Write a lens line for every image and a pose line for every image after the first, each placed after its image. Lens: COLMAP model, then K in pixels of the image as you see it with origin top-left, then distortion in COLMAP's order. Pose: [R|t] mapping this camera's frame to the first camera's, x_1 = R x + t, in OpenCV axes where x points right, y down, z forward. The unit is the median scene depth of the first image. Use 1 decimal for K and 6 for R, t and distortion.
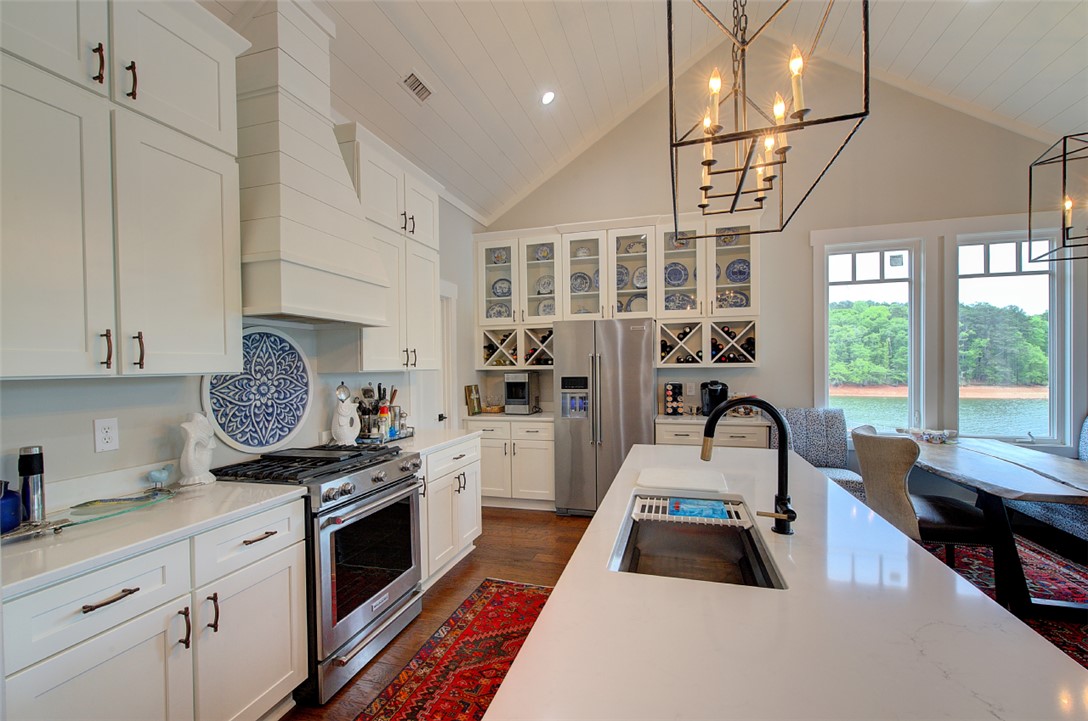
lens RADIAL K [[467.9, 0, 549.8], [0, 467.9, 365.9], [0, 0, 1]] dist [0.002770, 0.001047]
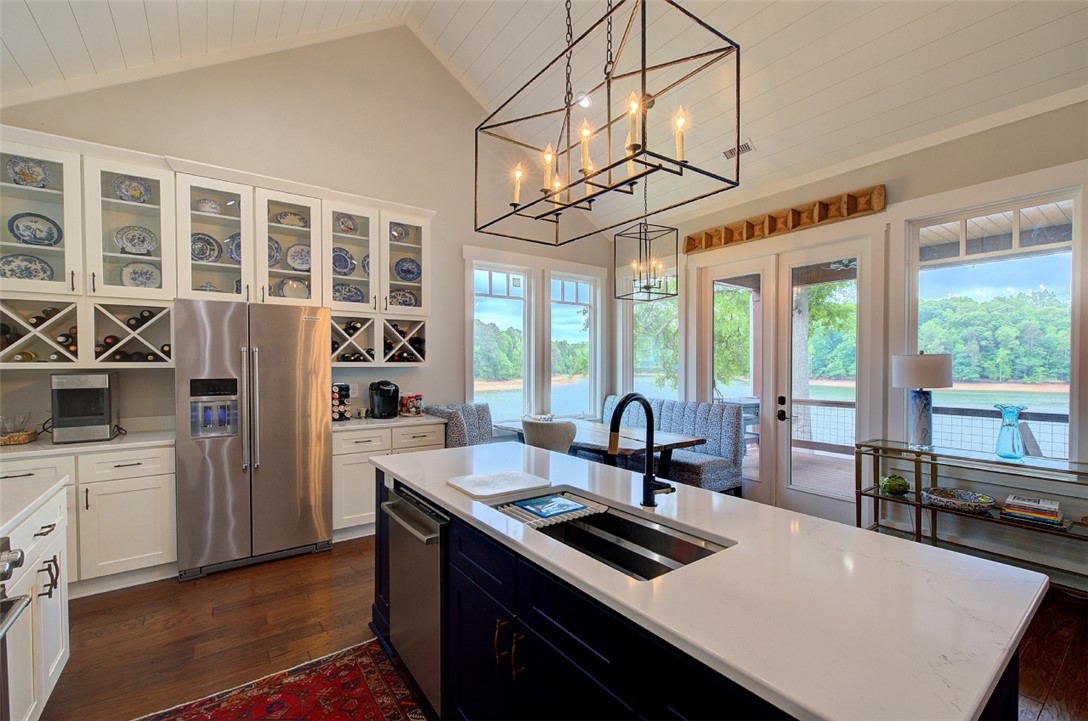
lens RADIAL K [[467.9, 0, 547.9], [0, 467.9, 365.6], [0, 0, 1]] dist [0.002770, 0.001047]
pose [[0.617669, 0.006138, 0.786414, -0.187373], [-0.005778, 0.999978, -0.003267, 0.002254], [-0.786417, -0.002526, 0.617691, 0.149266]]
